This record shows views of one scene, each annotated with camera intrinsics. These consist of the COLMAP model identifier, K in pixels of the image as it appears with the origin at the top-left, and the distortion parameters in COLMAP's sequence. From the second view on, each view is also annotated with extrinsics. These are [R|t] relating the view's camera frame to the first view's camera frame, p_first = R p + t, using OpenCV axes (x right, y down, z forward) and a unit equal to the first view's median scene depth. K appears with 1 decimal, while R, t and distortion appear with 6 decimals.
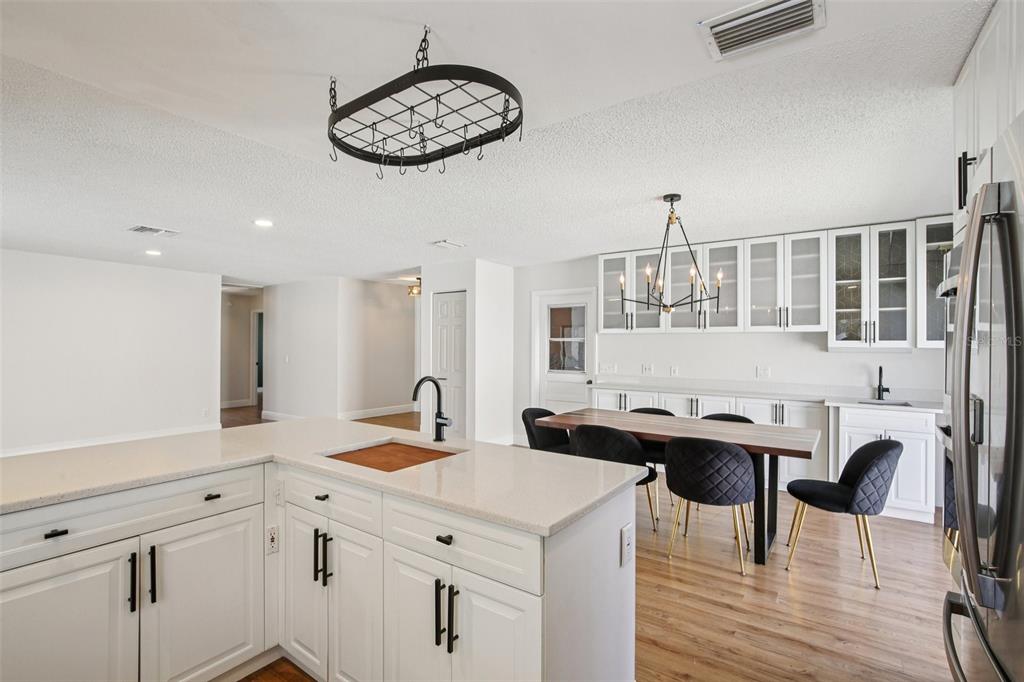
lens RADIAL K [[478.3, 0, 505.7], [0, 478.3, 346.1], [0, 0, 1]] dist [-0.011967, 0.002037]
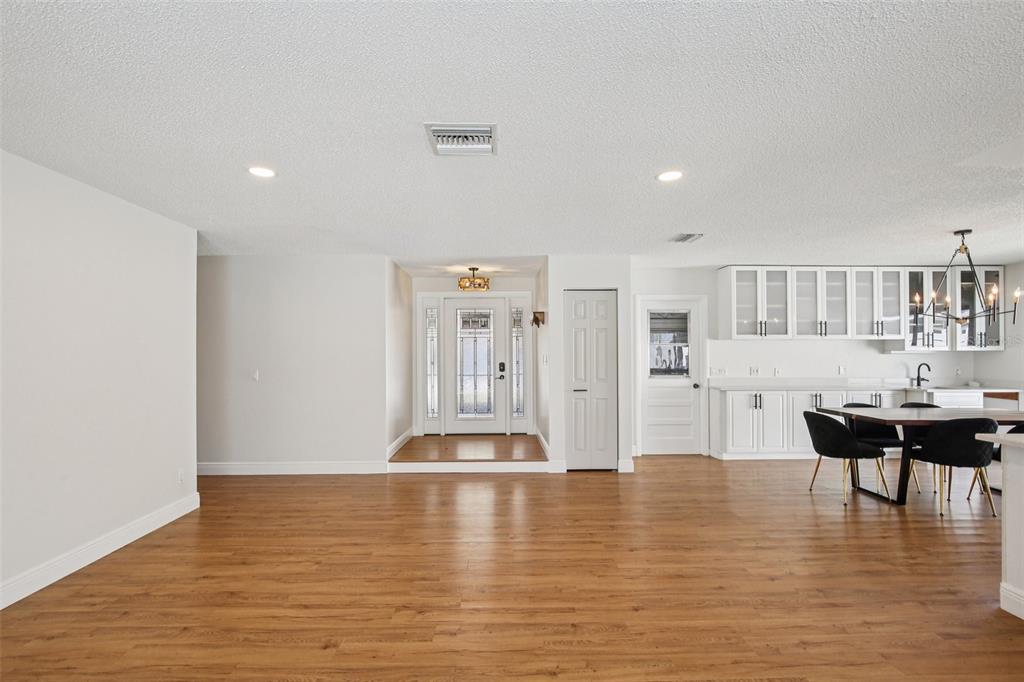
lens RADIAL K [[478.3, 0, 507.9], [0, 478.3, 350.0], [0, 0, 1]] dist [-0.011967, 0.002037]
pose [[0.807302, -0.000572, 0.590139, -0.872213], [0.008095, 0.999916, -0.010105, 0.004605], [-0.590083, 0.012935, 0.807239, 0.452881]]
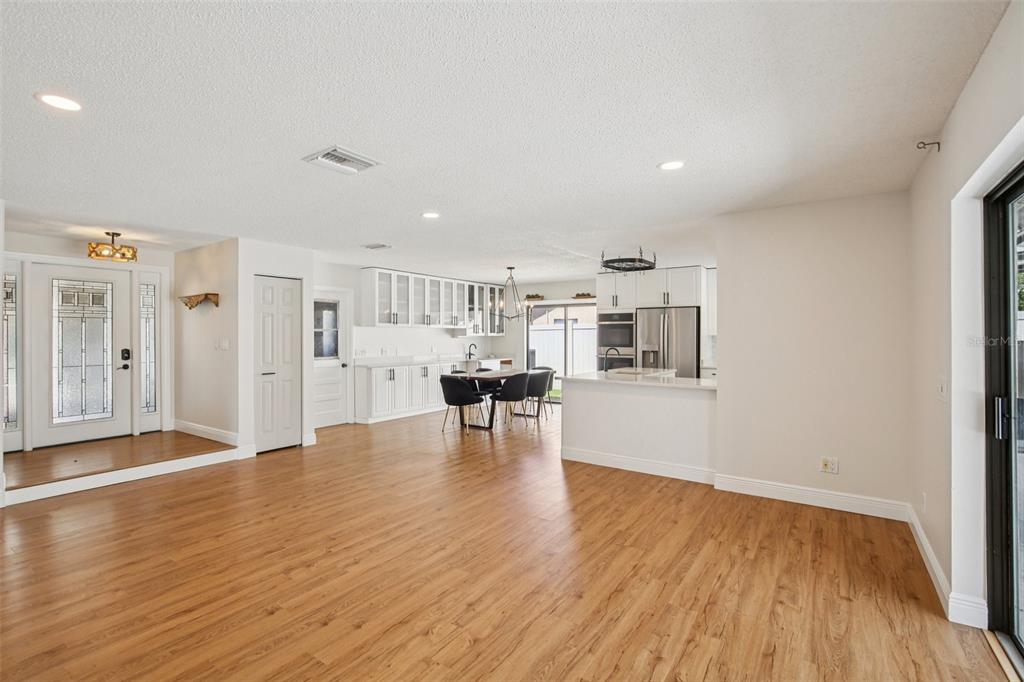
lens RADIAL K [[478.3, 0, 511.3], [0, 478.3, 335.5], [0, 0, 1]] dist [-0.011967, 0.002037]
pose [[-0.010687, -0.001124, 0.999942, -1.194561], [0.008083, 0.999967, 0.001211, 0.000793], [-0.999910, 0.008096, -0.010678, 0.659324]]
